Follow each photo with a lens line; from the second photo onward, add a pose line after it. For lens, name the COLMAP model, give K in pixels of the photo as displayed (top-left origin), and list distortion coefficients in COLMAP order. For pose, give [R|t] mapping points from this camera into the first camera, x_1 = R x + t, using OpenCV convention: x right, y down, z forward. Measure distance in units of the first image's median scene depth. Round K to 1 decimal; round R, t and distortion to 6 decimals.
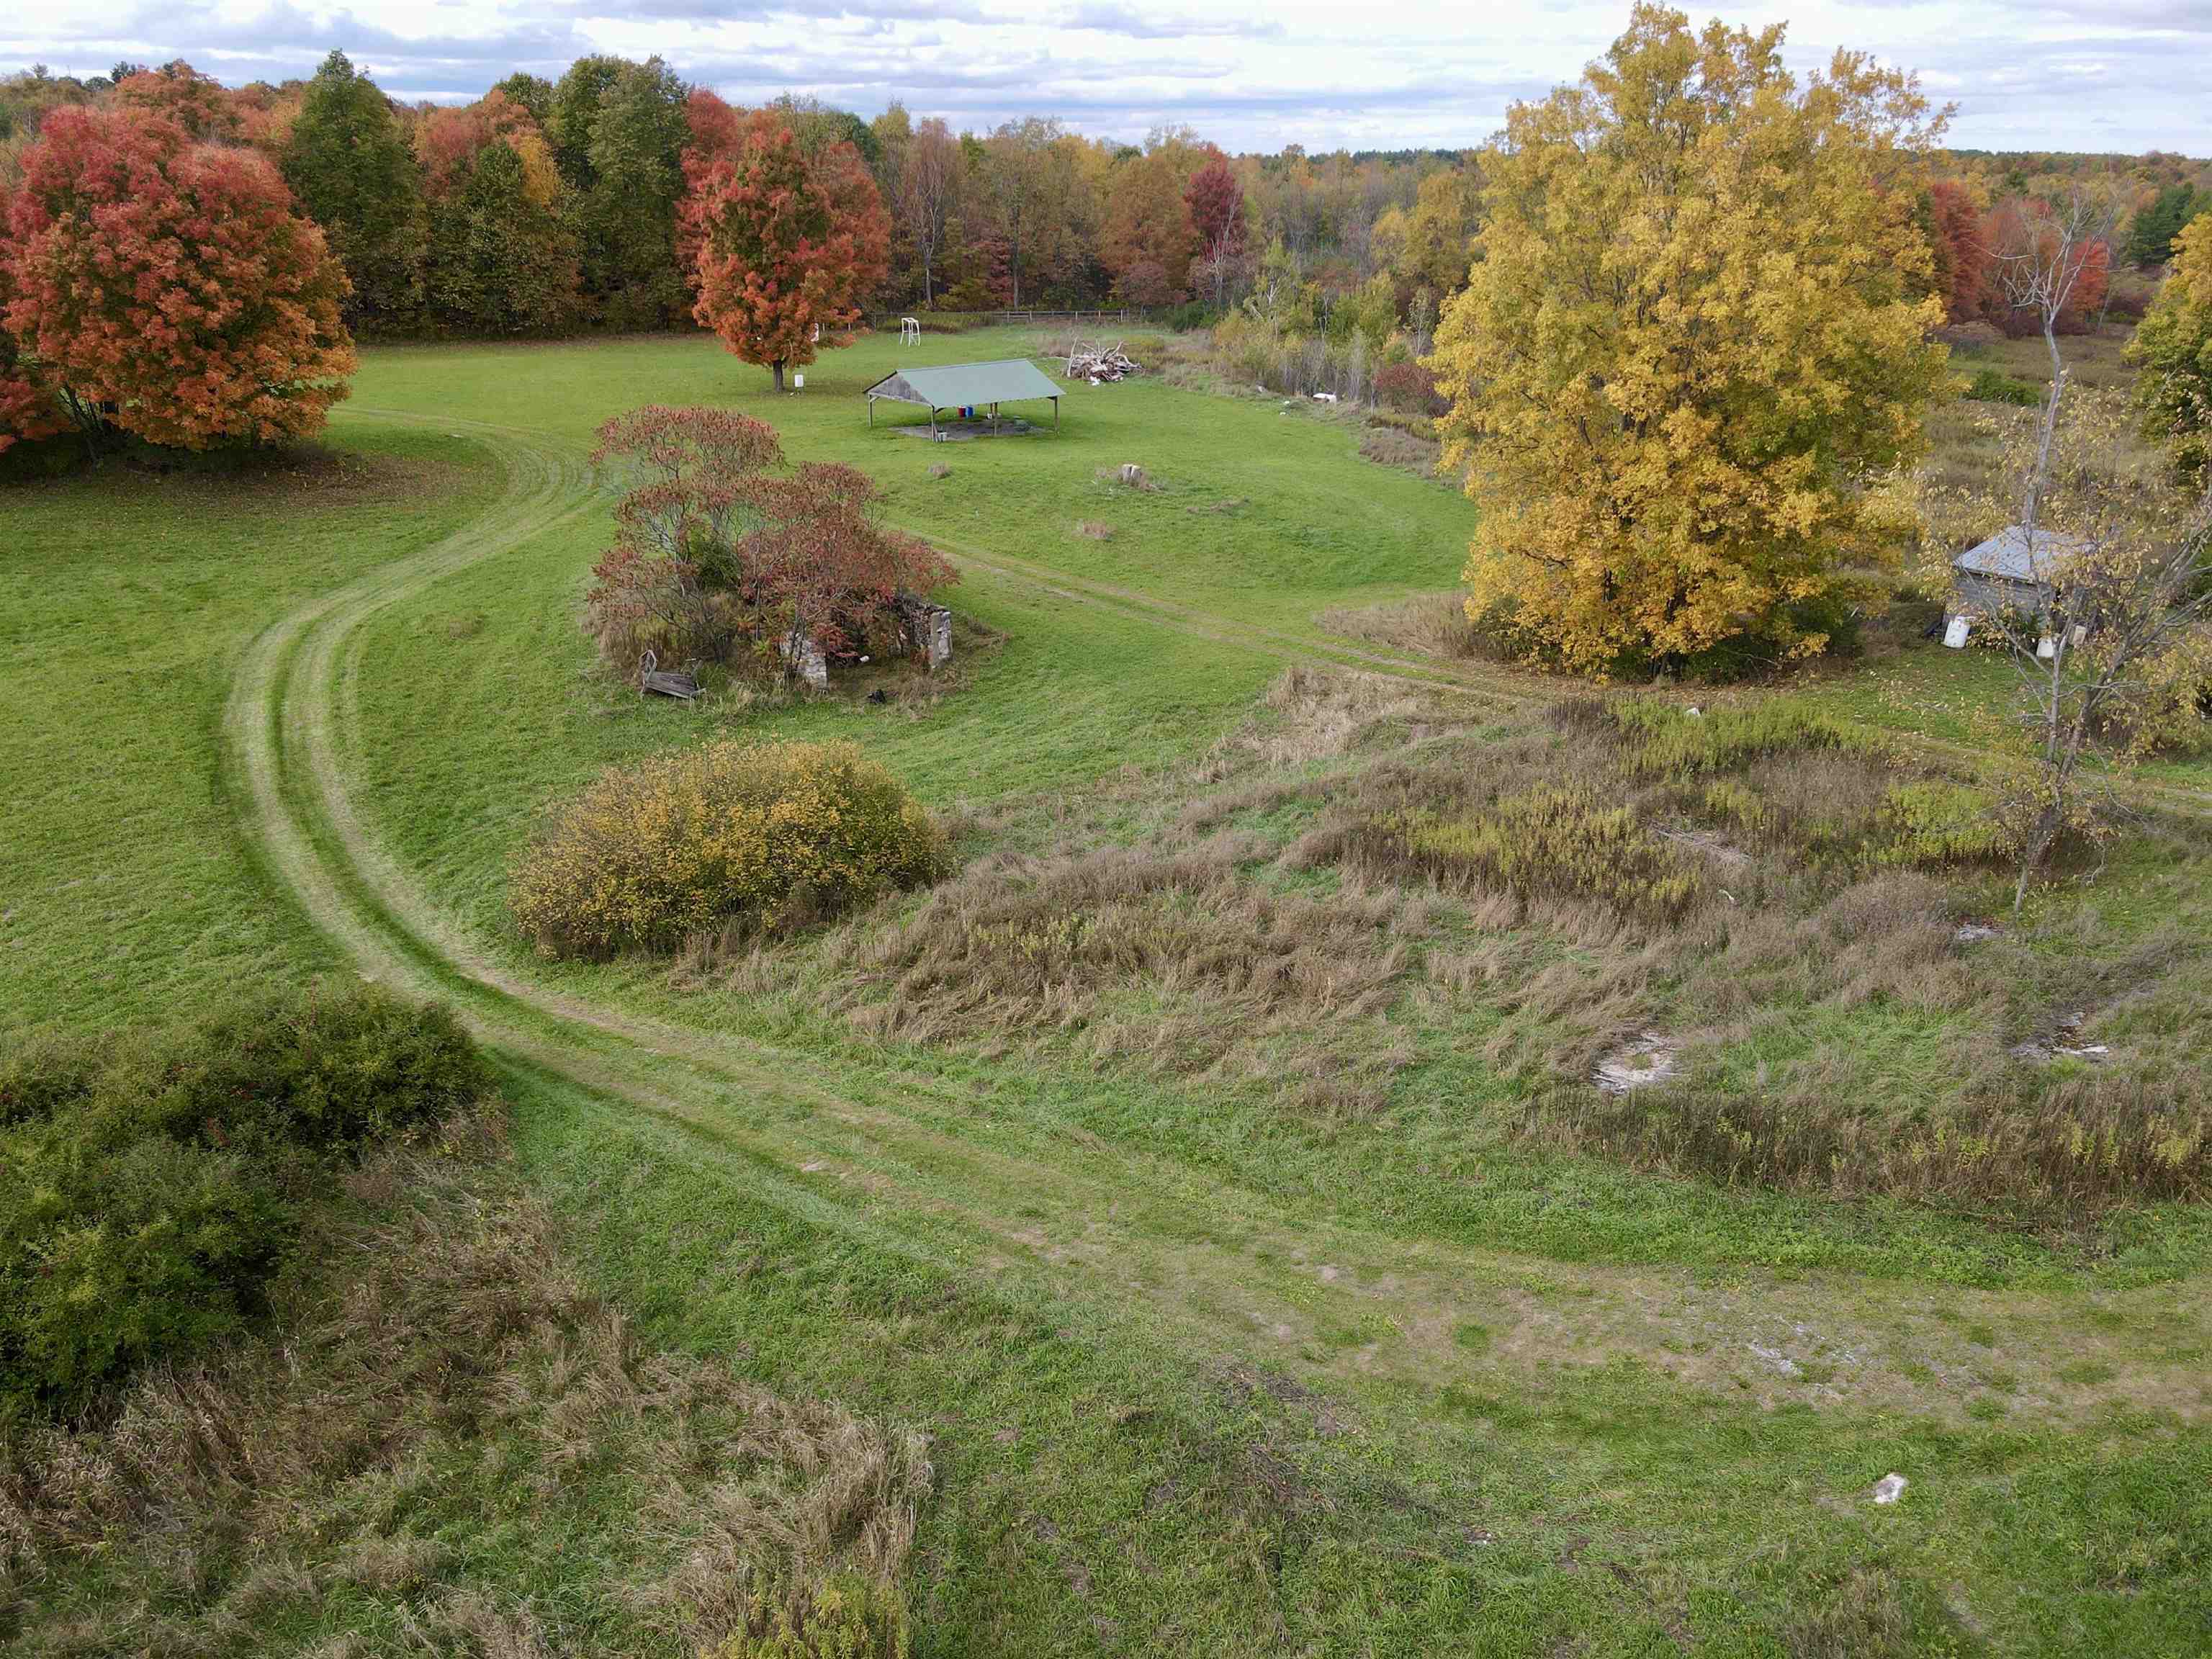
lens RADIAL K [[1592.7, 0, 1106.0], [0, 1592.7, 829.5], [0, 0, 1]] dist [-0.005859, 0.006016]
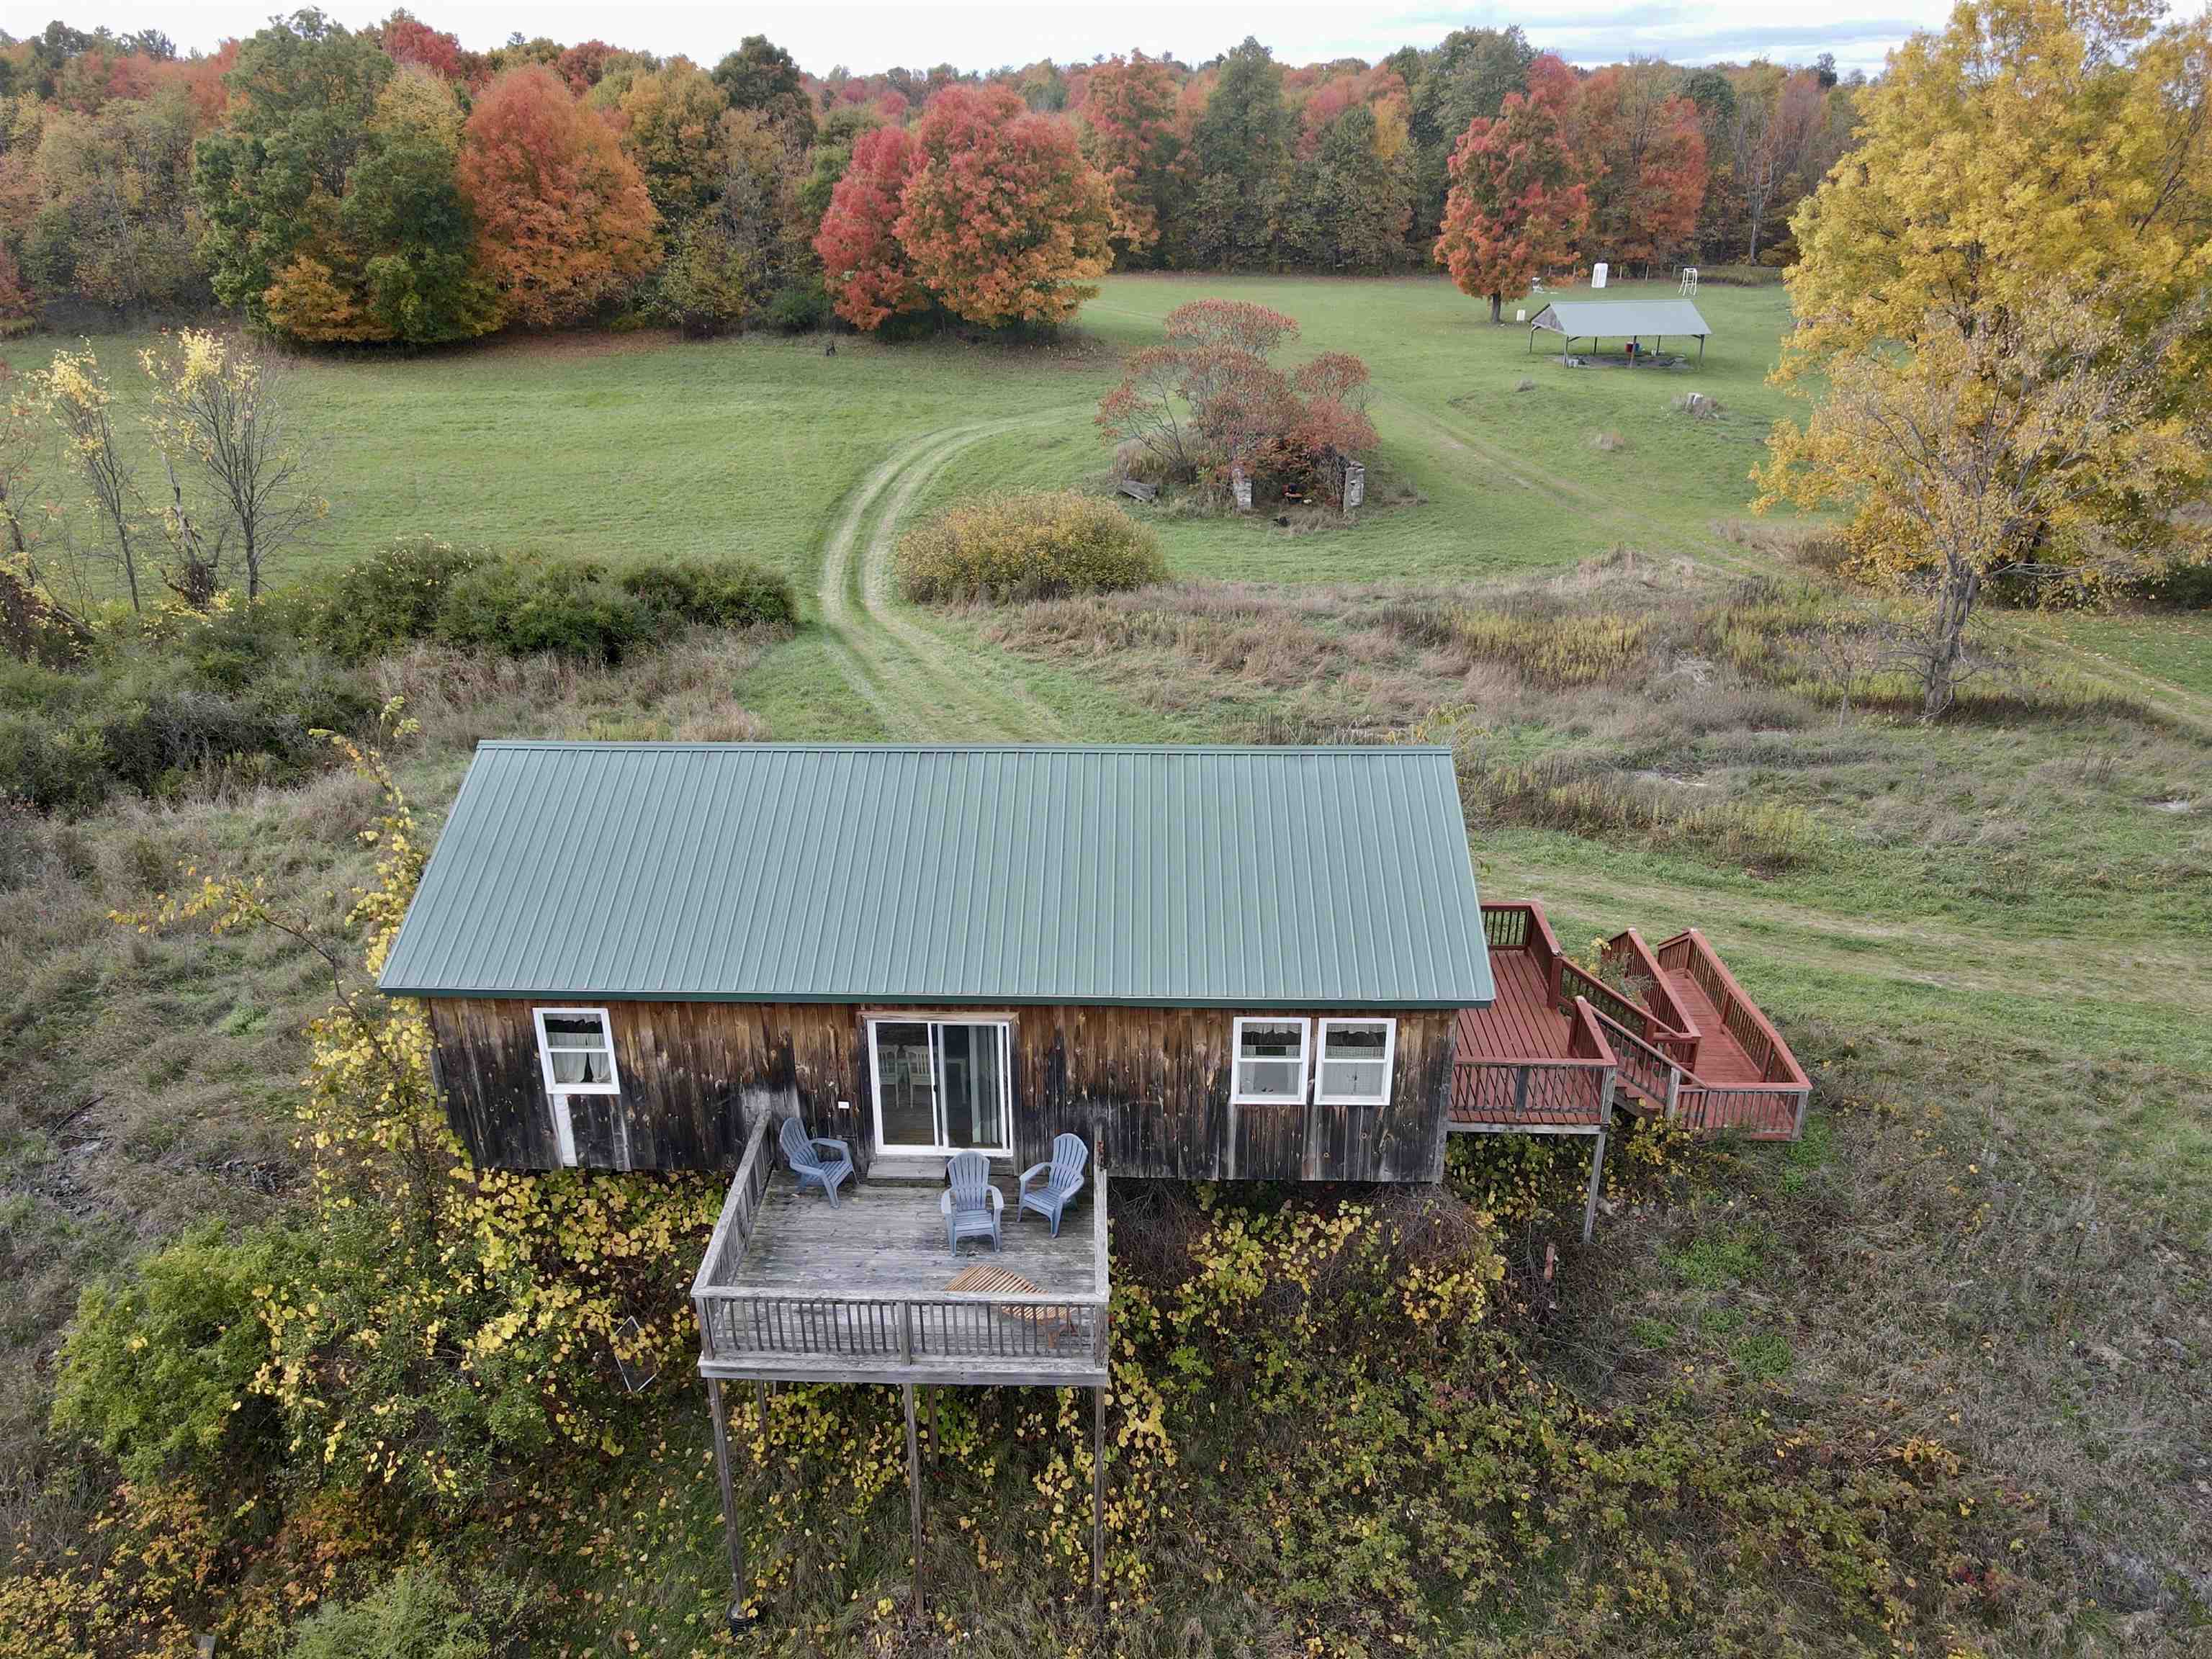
lens RADIAL K [[1592.7, 0, 1106.0], [0, 1592.7, 829.5], [0, 0, 1]] dist [-0.005859, 0.006016]
pose [[0.821738, 0.216450, -0.527158, 0.362373], [-0.207131, 0.975235, 0.077551, 0.069452], [0.530889, 0.045465, 0.846221, -0.135291]]
